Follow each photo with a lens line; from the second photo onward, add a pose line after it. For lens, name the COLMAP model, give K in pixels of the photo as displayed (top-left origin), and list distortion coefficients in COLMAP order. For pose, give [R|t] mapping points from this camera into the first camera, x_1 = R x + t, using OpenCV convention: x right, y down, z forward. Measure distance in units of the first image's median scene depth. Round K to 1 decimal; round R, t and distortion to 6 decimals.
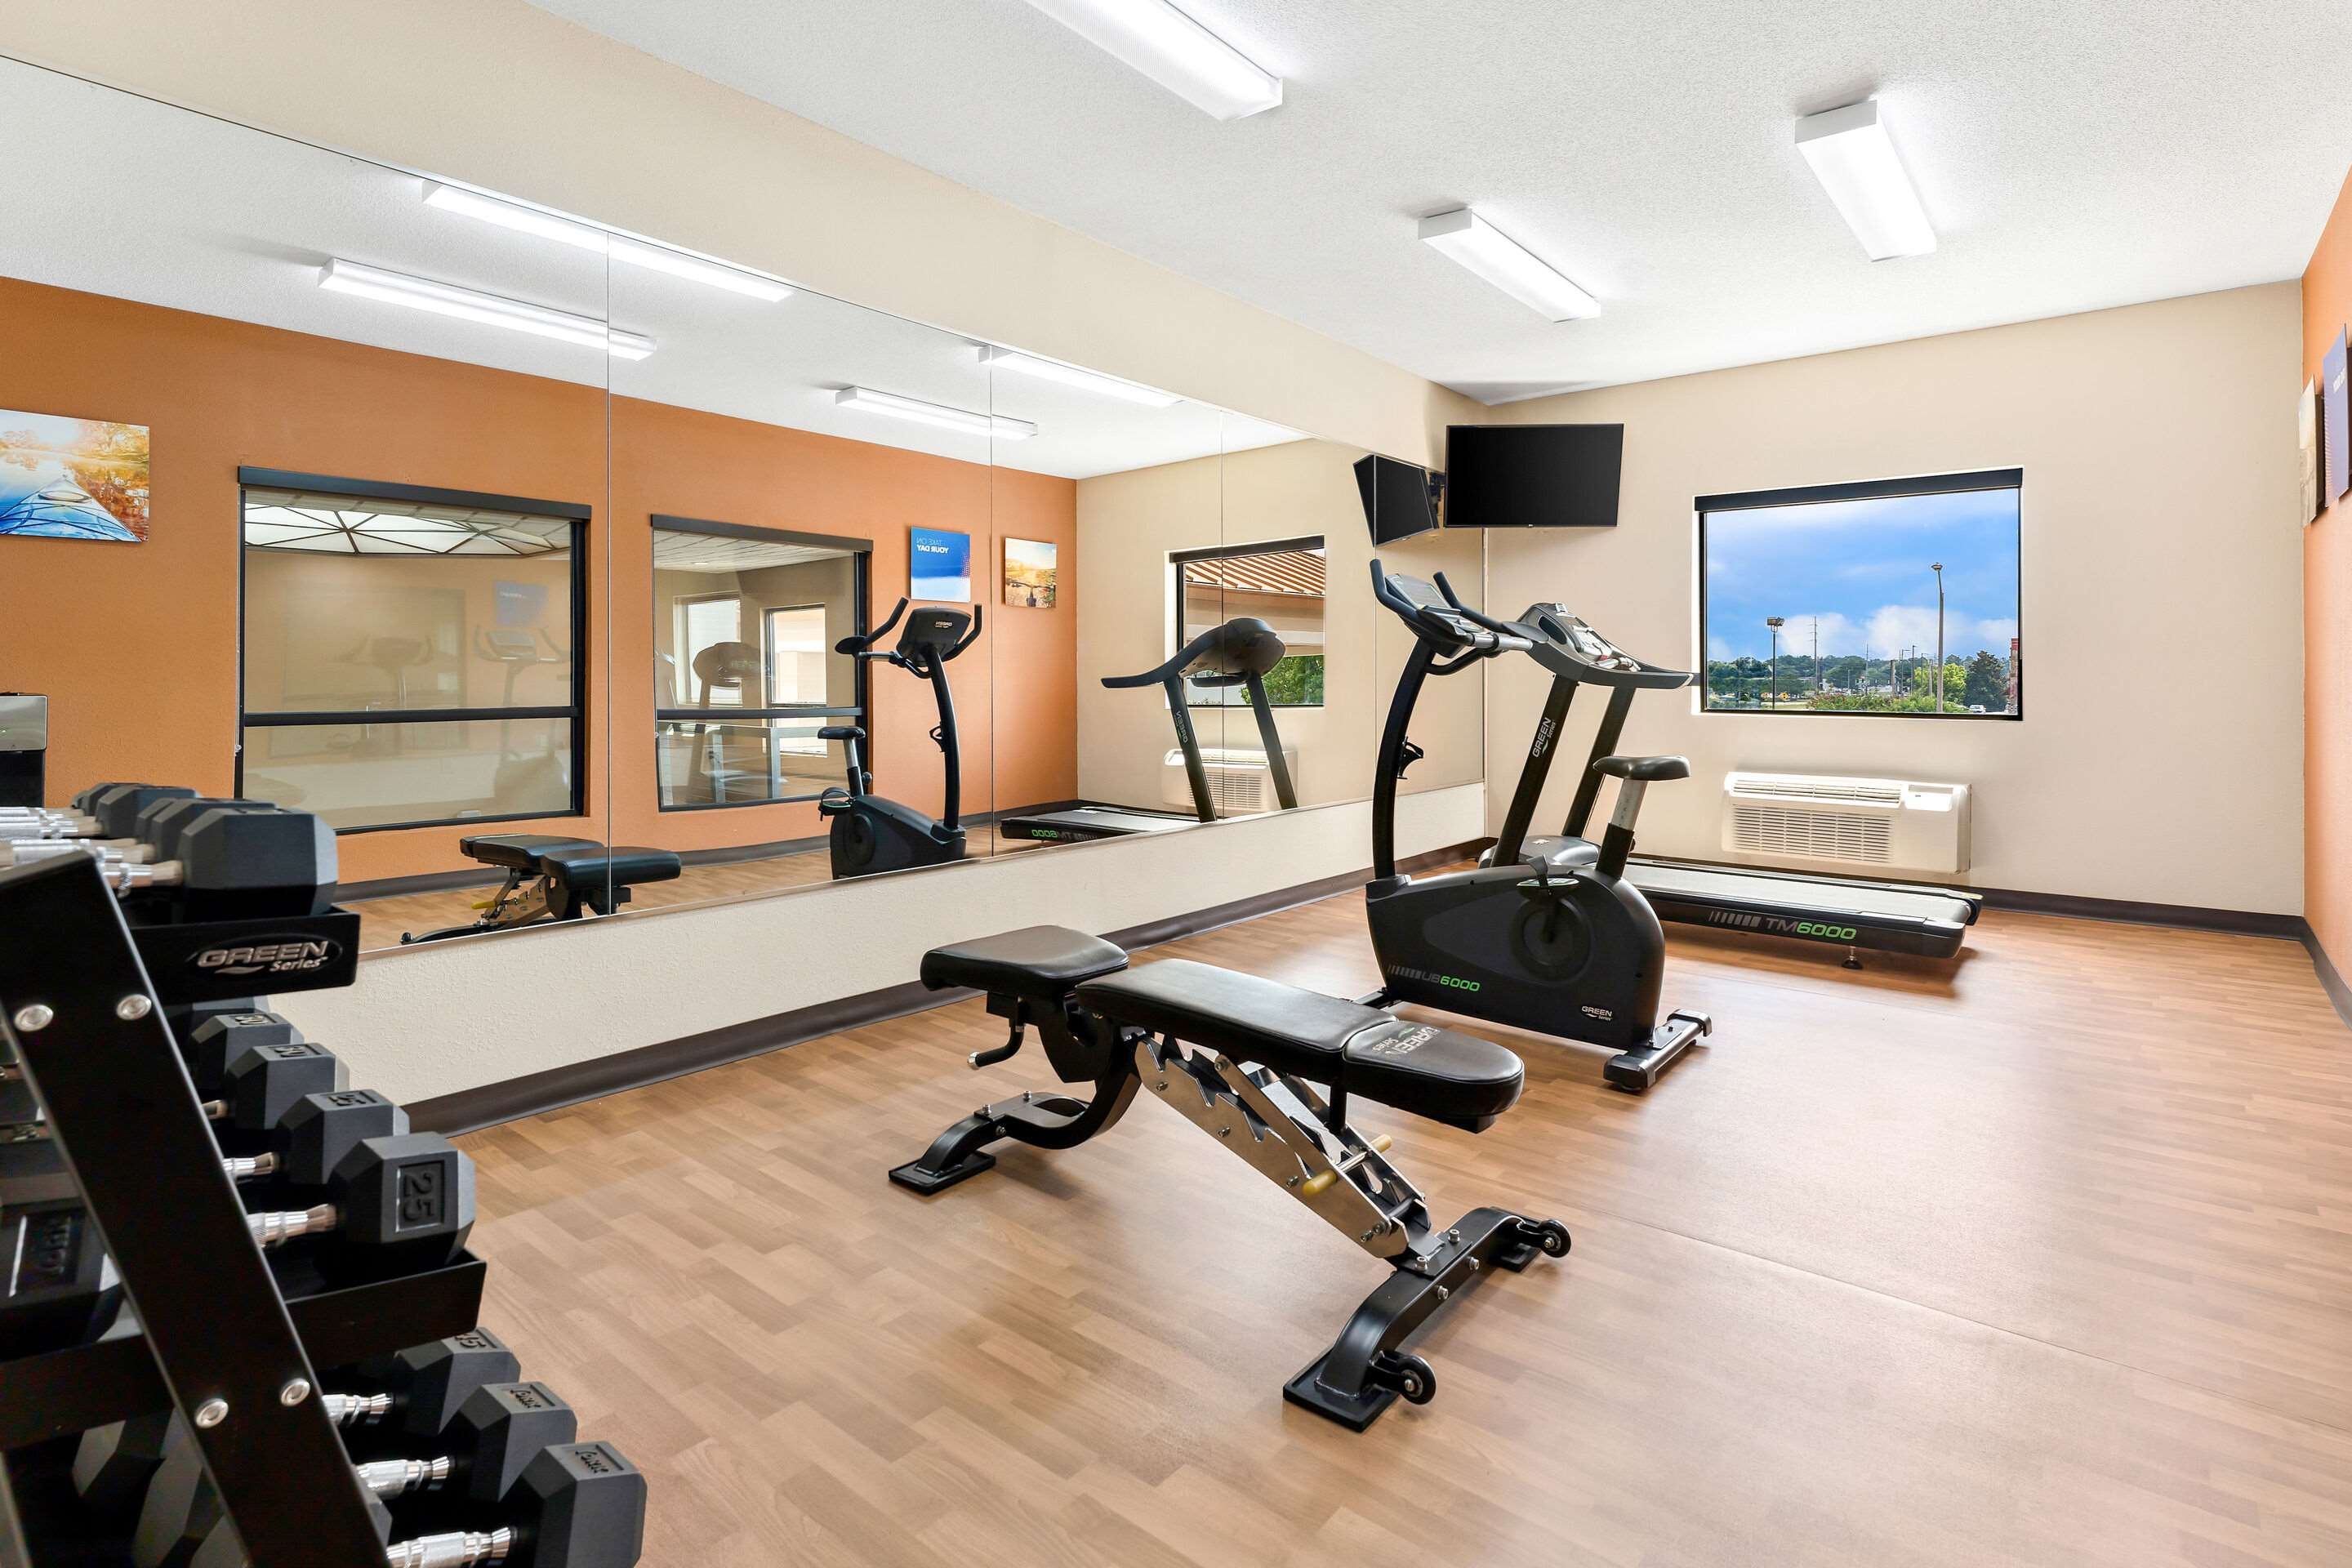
lens RADIAL K [[1146.4, 0, 1176.0], [0, 1146.4, 784.0], [0, 0, 1]] dist [-0.000931, 0.000065]
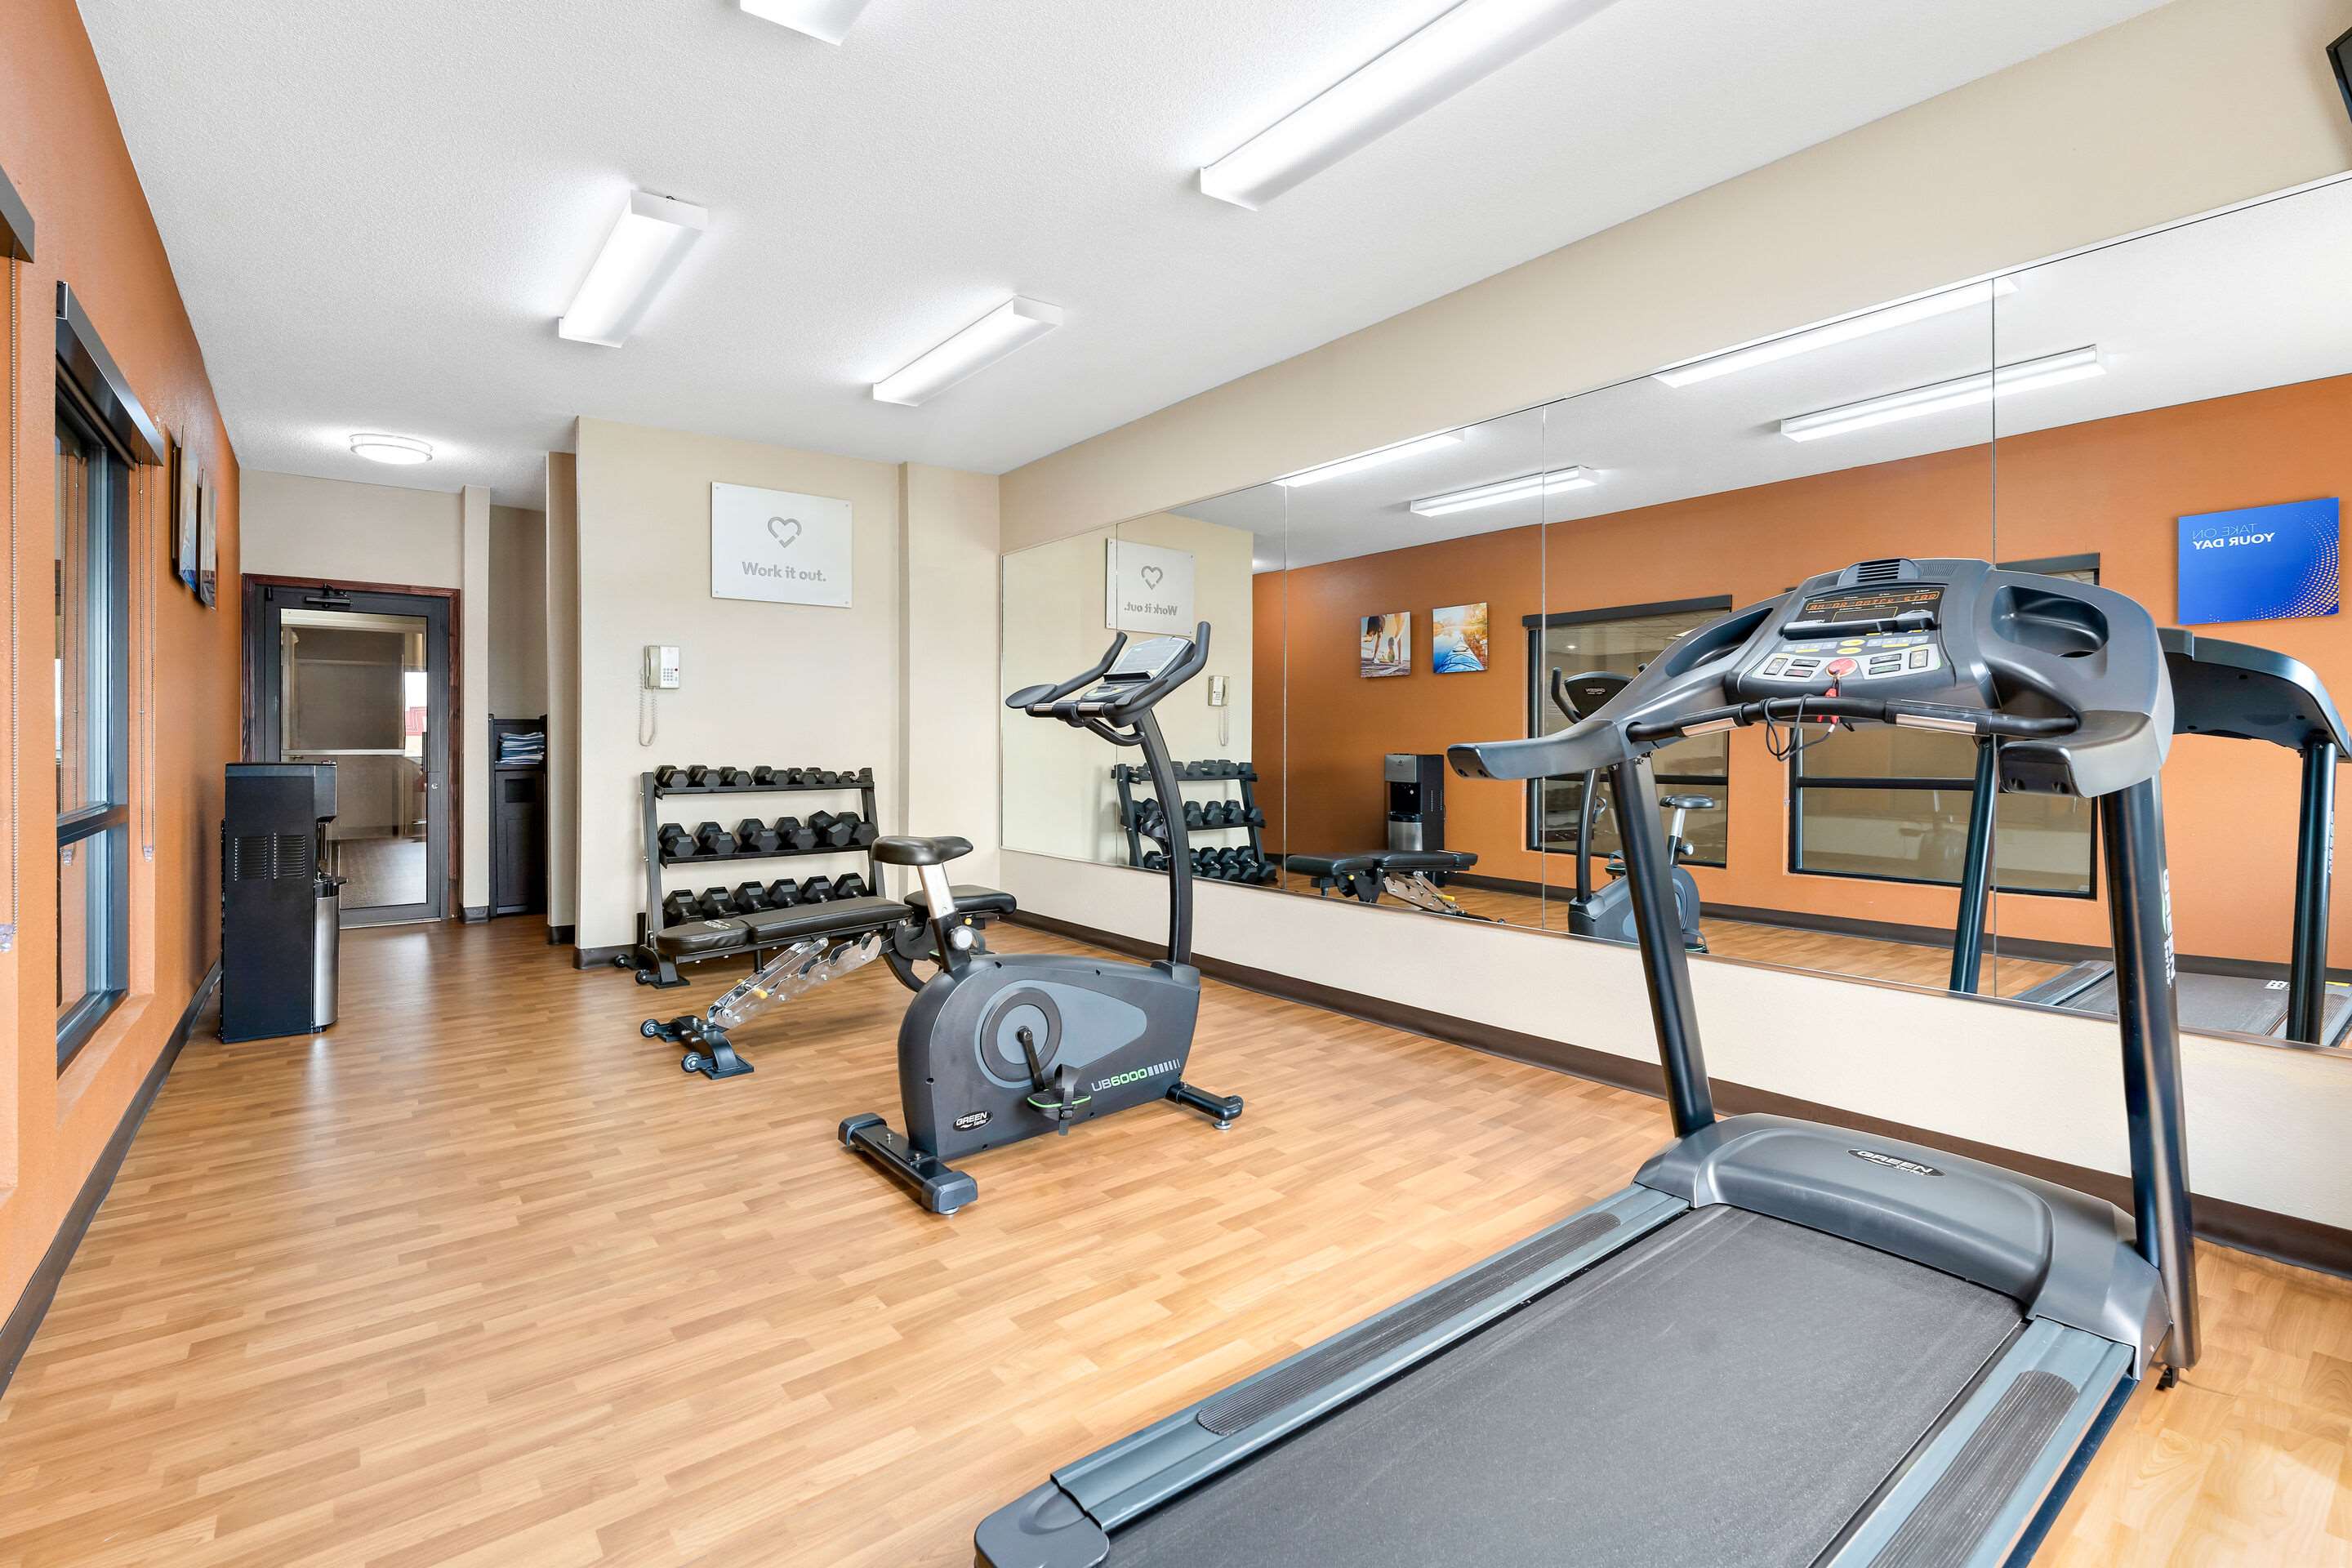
lens RADIAL K [[1081.3, 0, 1174.9], [0, 1081.3, 752.2], [0, 0, 1]] dist [0.000116, -0.000188]
pose [[-0.198875, 0.000321, -0.980025, 0.799816], [-0.097814, 0.995000, 0.020175, -0.075453], [0.975131, 0.099872, -0.197850, 0.892684]]
